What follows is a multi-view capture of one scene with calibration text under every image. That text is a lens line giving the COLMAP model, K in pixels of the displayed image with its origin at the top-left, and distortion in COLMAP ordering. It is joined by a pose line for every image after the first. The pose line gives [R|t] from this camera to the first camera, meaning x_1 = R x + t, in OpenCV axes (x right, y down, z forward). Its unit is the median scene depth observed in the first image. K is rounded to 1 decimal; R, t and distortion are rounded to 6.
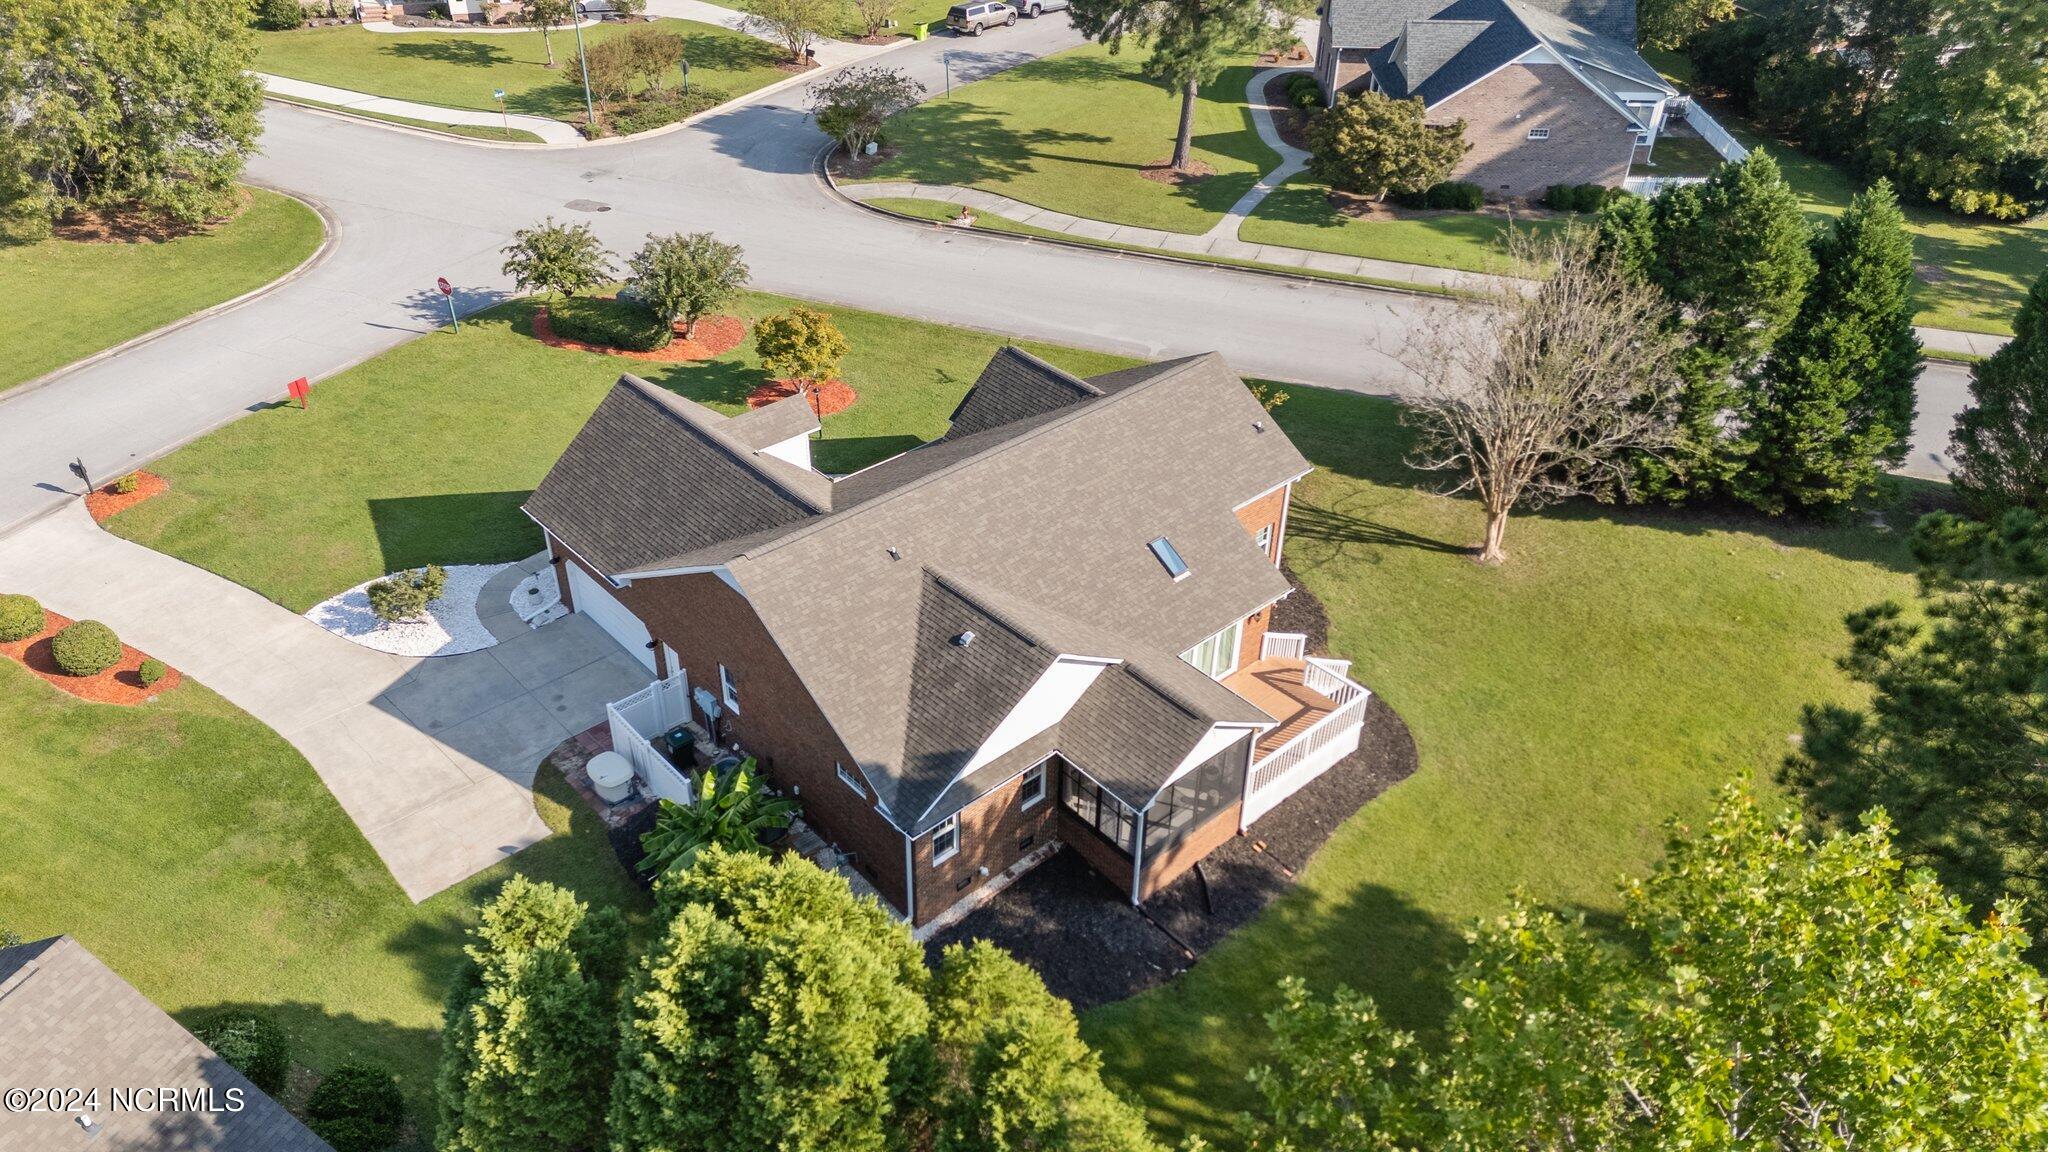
lens RADIAL K [[1441.8, 0, 1006.7], [0, 1441.8, 583.0], [0, 0, 1]] dist [0.096027, -0.079194]
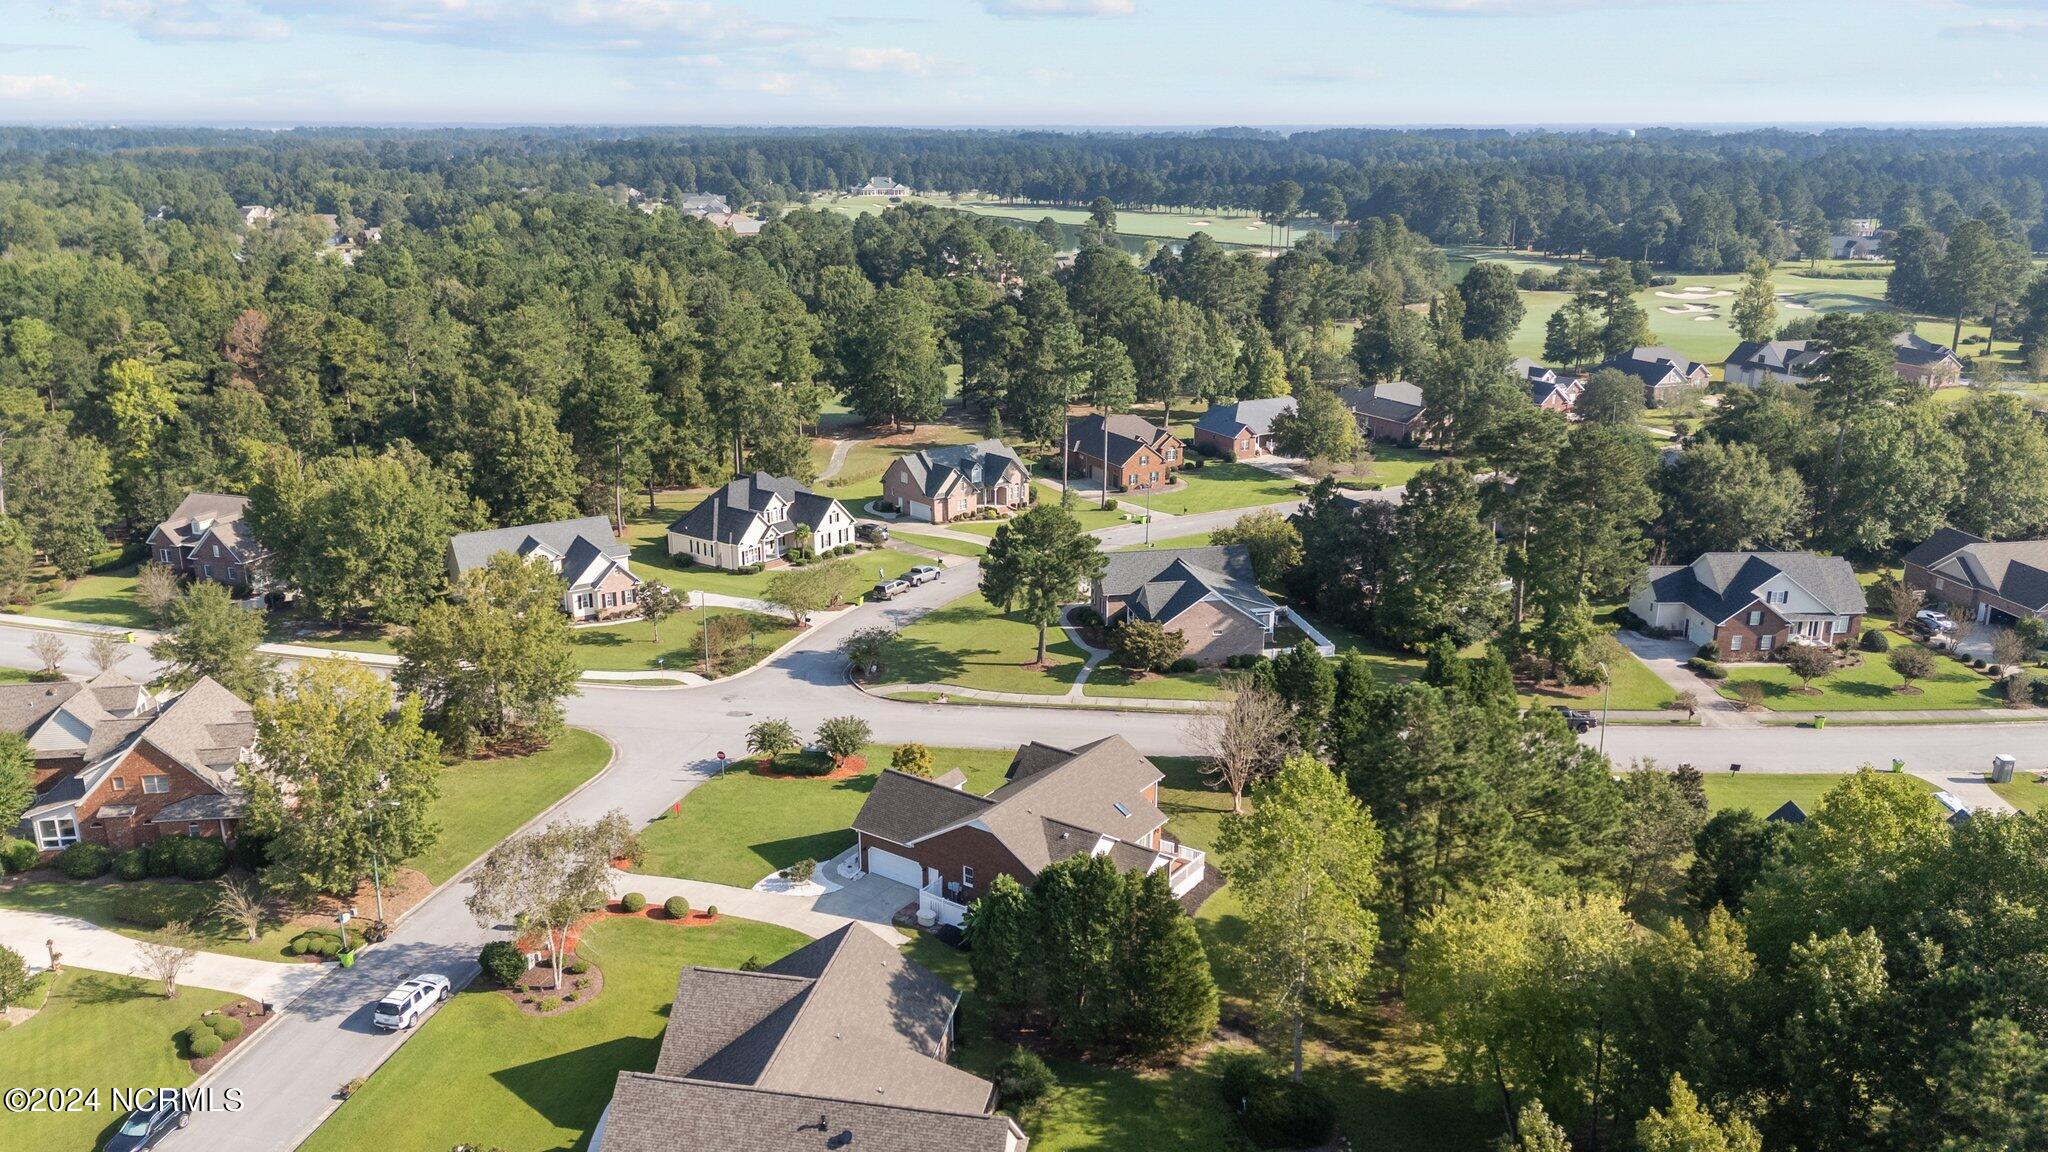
lens RADIAL K [[1441.8, 0, 1006.7], [0, 1441.8, 583.0], [0, 0, 1]] dist [0.096027, -0.079194]
pose [[0.975987, -0.079886, 0.202652, -0.314971], [0.141554, 0.939712, -0.311294, 0.204984], [-0.165567, 0.332505, 0.928455, -0.812077]]
